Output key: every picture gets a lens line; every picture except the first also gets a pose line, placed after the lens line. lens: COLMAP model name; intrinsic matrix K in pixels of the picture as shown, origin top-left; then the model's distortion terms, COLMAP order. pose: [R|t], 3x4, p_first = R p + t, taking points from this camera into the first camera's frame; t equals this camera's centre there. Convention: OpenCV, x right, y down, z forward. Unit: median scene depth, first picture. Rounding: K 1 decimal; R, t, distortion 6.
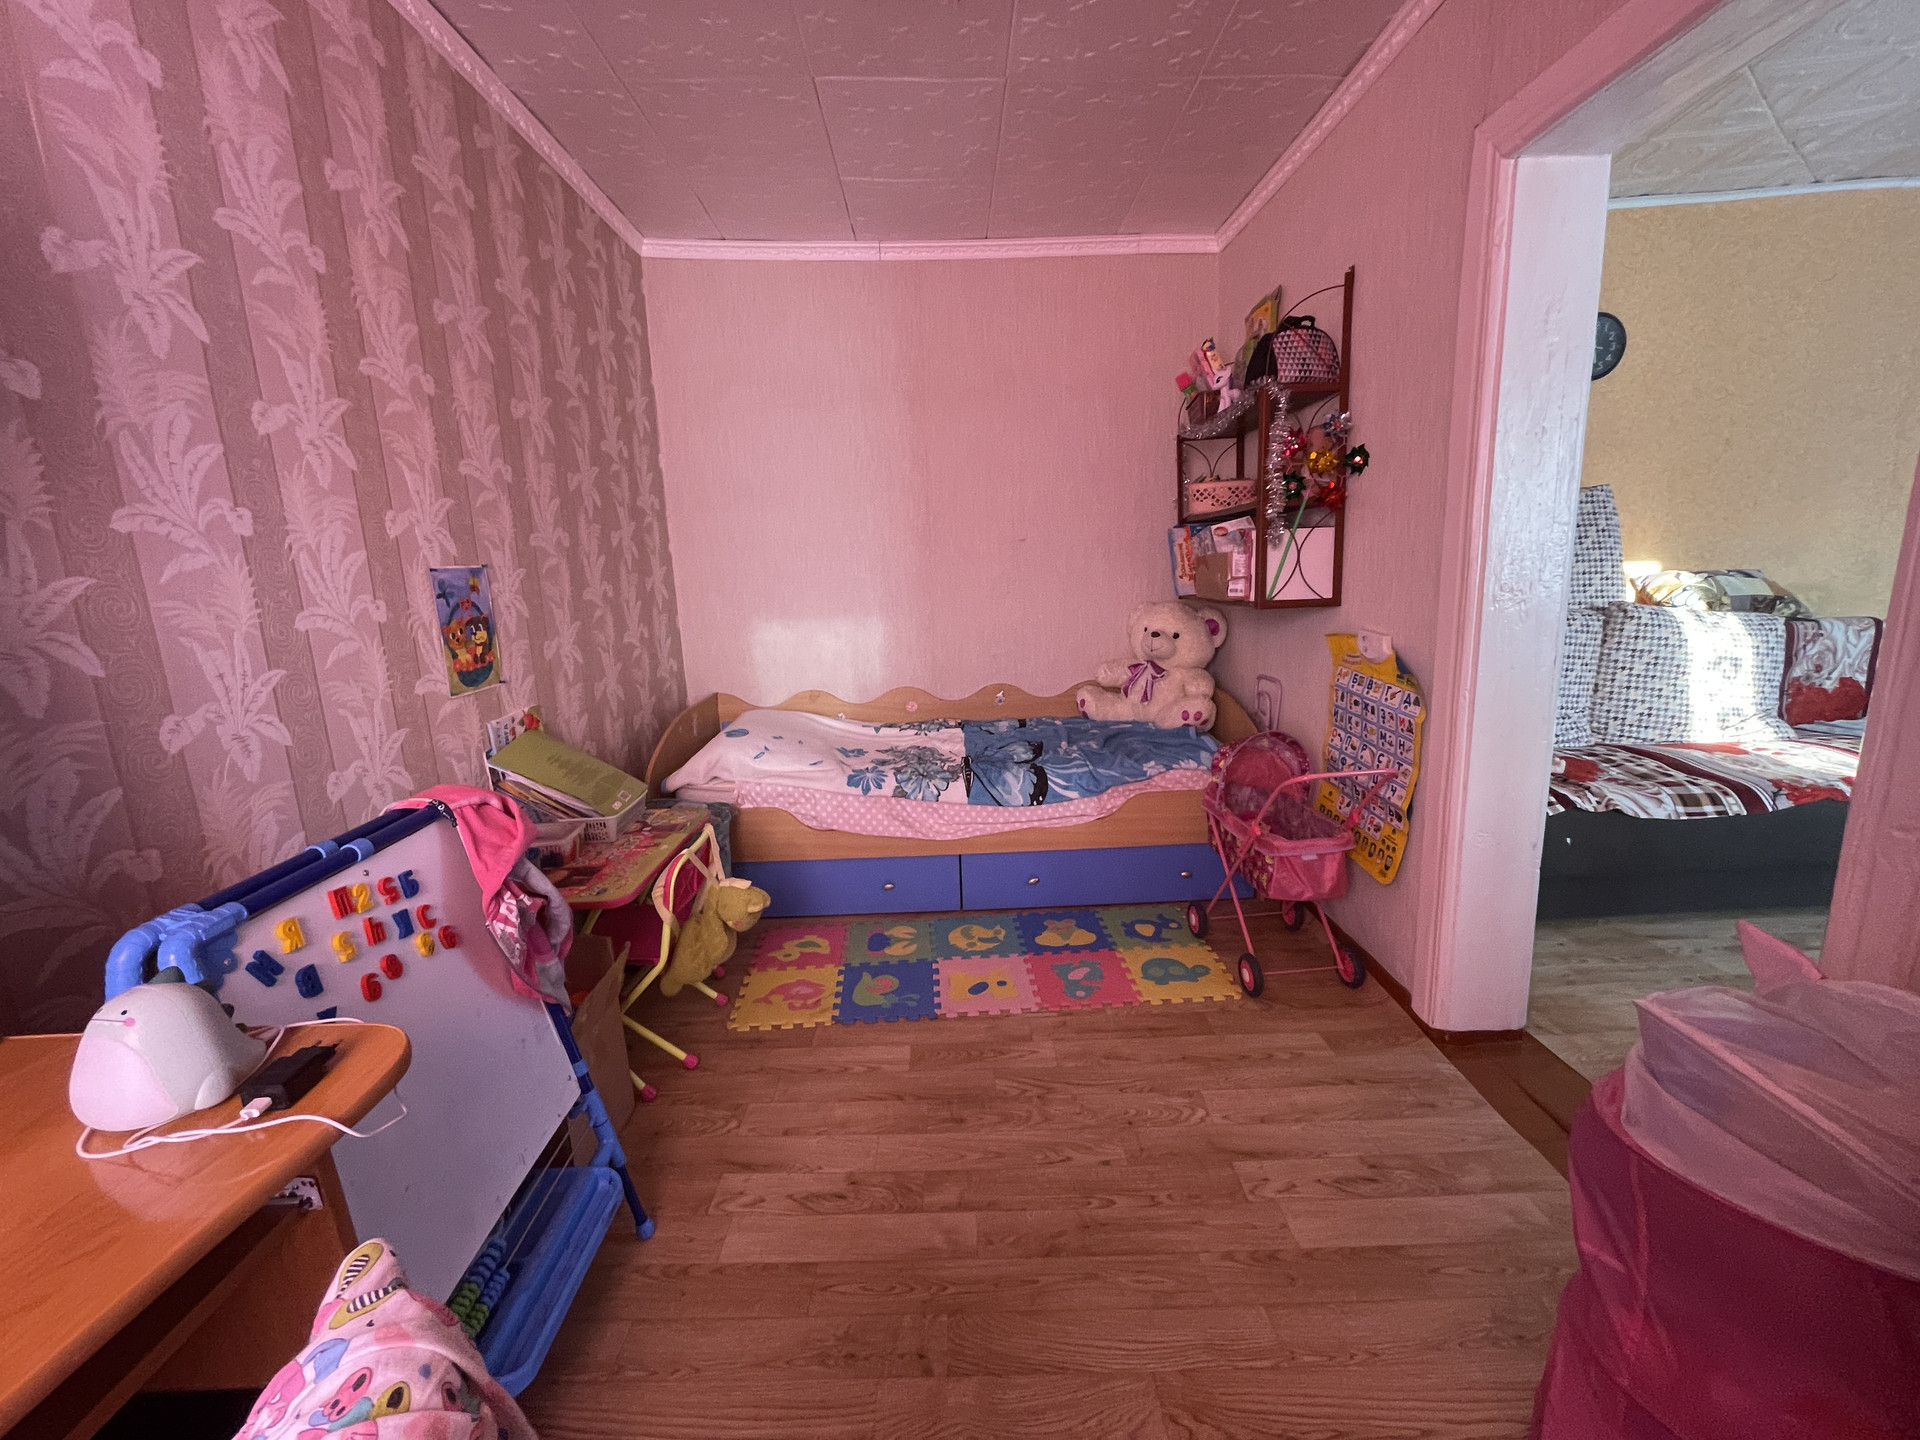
lens RADIAL K [[772.3, 0, 954.9], [0, 772.3, 718.8], [0, 0, 1]] dist [-0.001952, -0.000518]
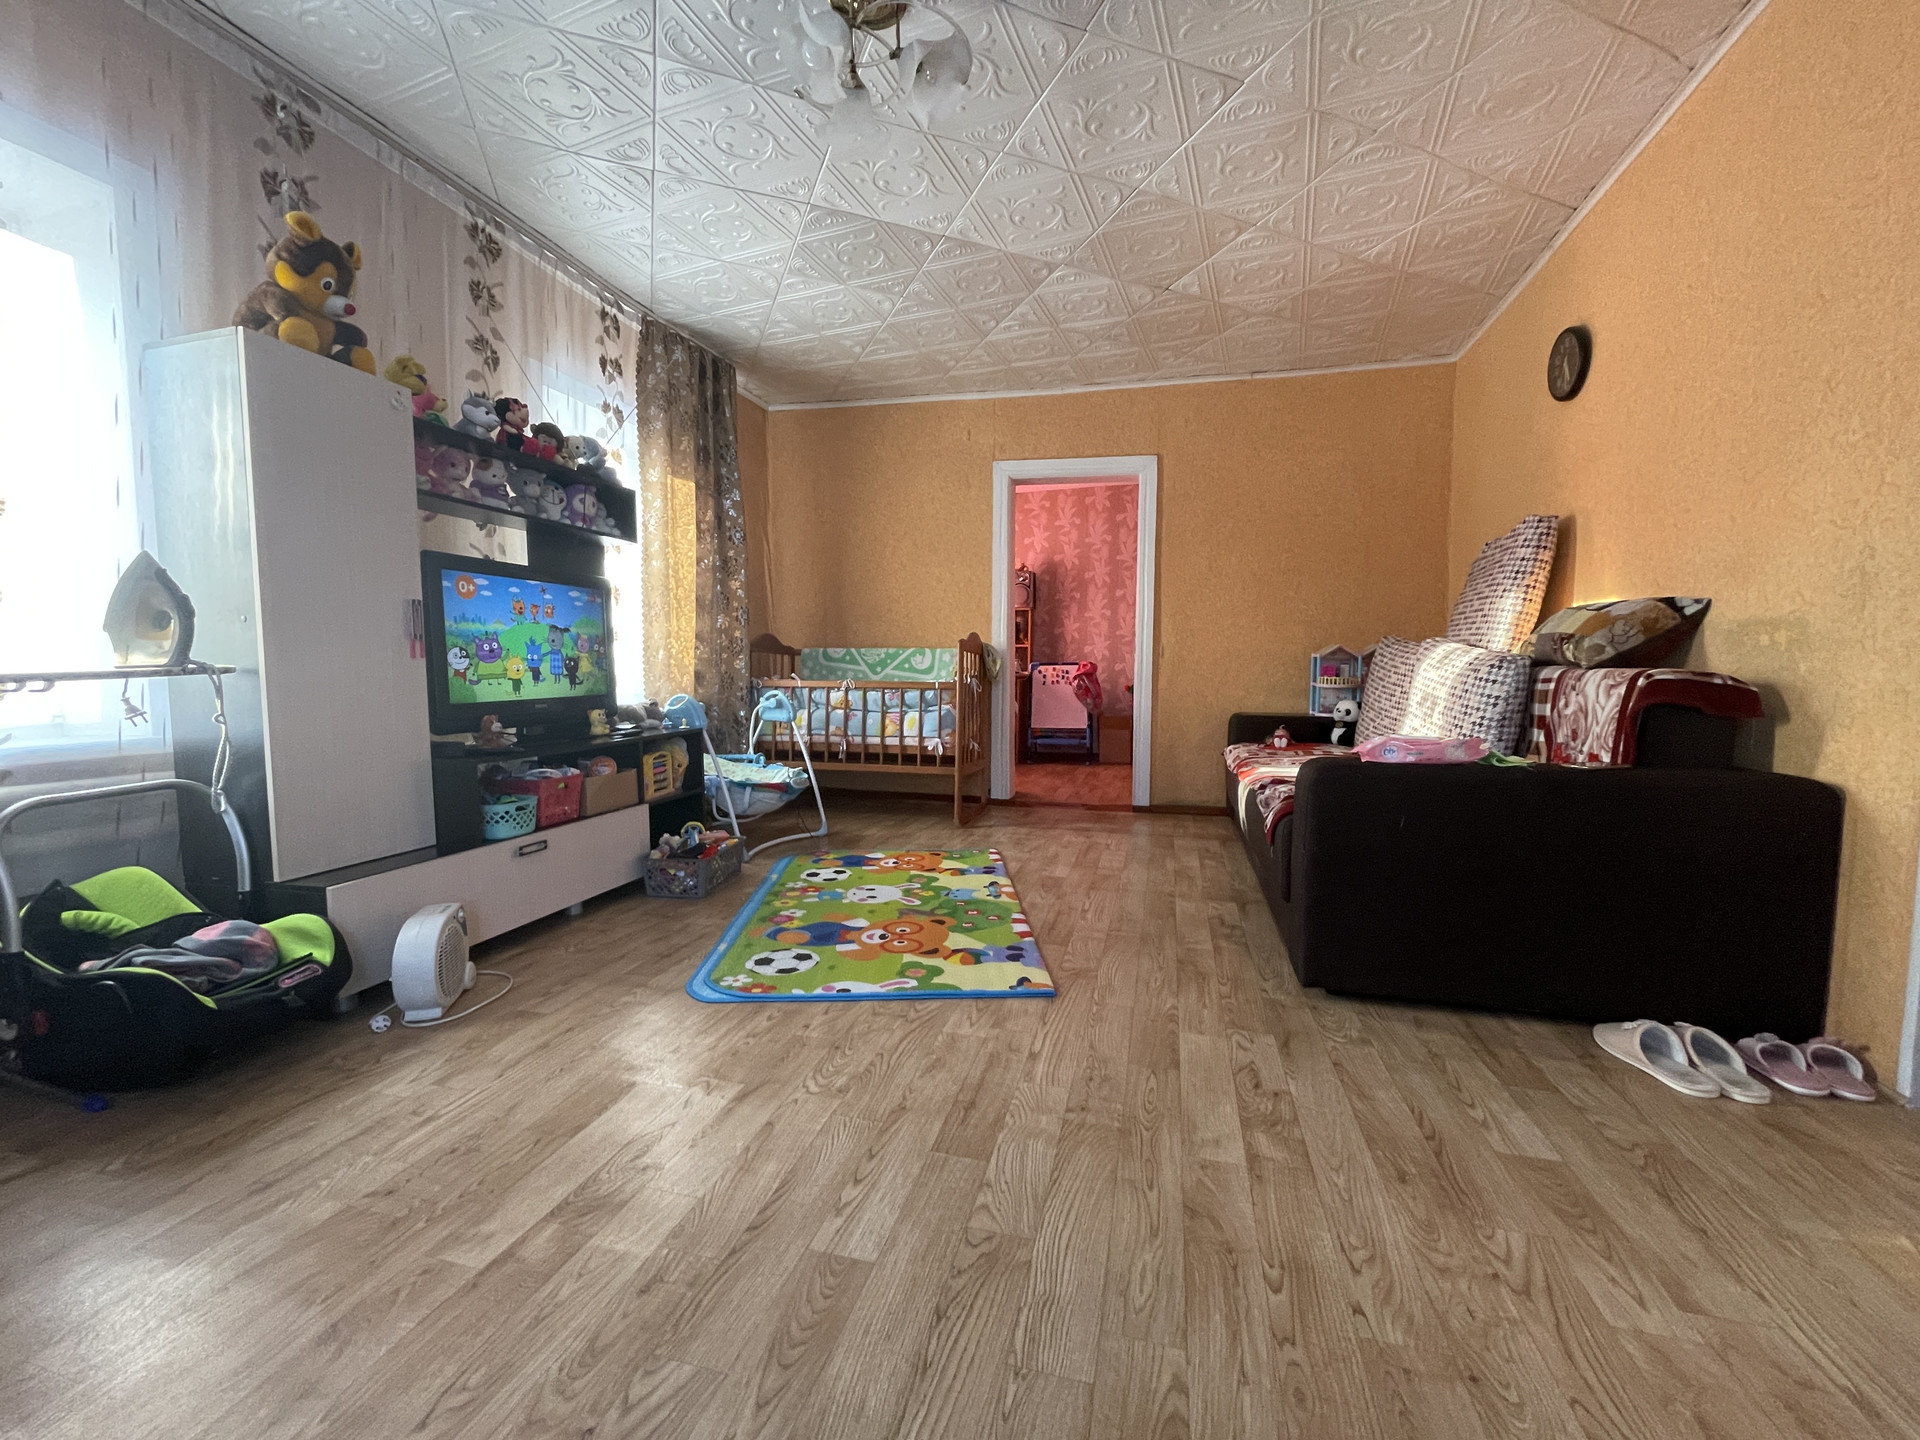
lens RADIAL K [[772.3, 0, 955.2], [0, 772.3, 713.6], [0, 0, 1]] dist [-0.001952, -0.000518]
pose [[-0.280047, 0.101820, -0.954571, 2.760296], [-0.177041, 0.971826, 0.155600, -0.134014], [0.943520, 0.212574, -0.254130, 0.904186]]
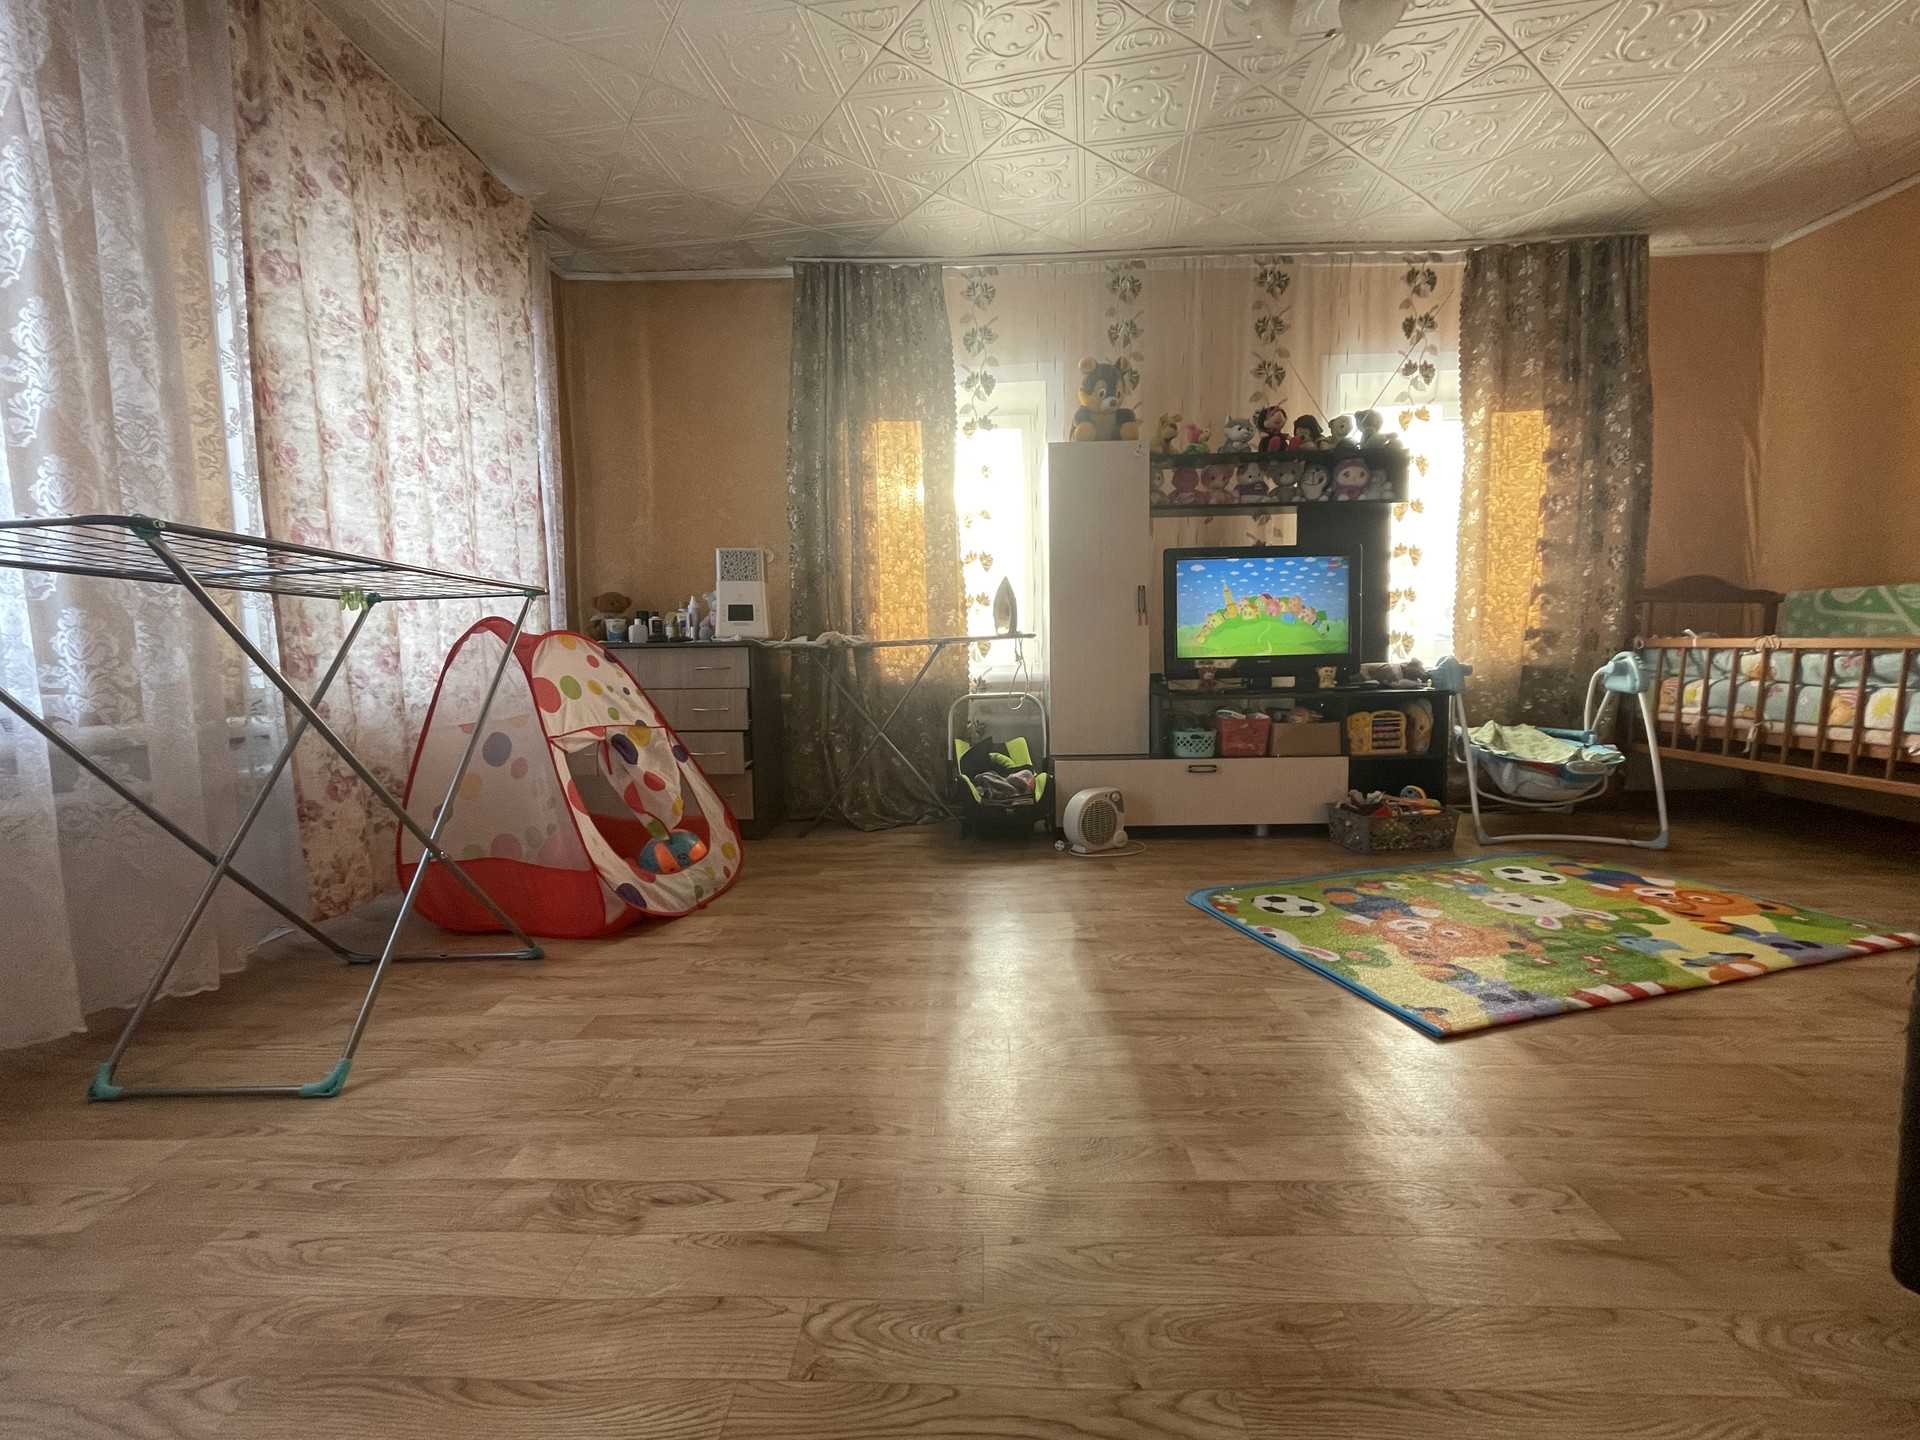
lens RADIAL K [[772.3, 0, 956.5], [0, 772.3, 713.8], [0, 0, 1]] dist [-0.001952, -0.000518]
pose [[-0.996946, 0.060290, 0.049645, 2.283618], [0.071730, 0.958272, 0.276711, -0.196927], [-0.030890, 0.279427, -0.959670, 1.451625]]
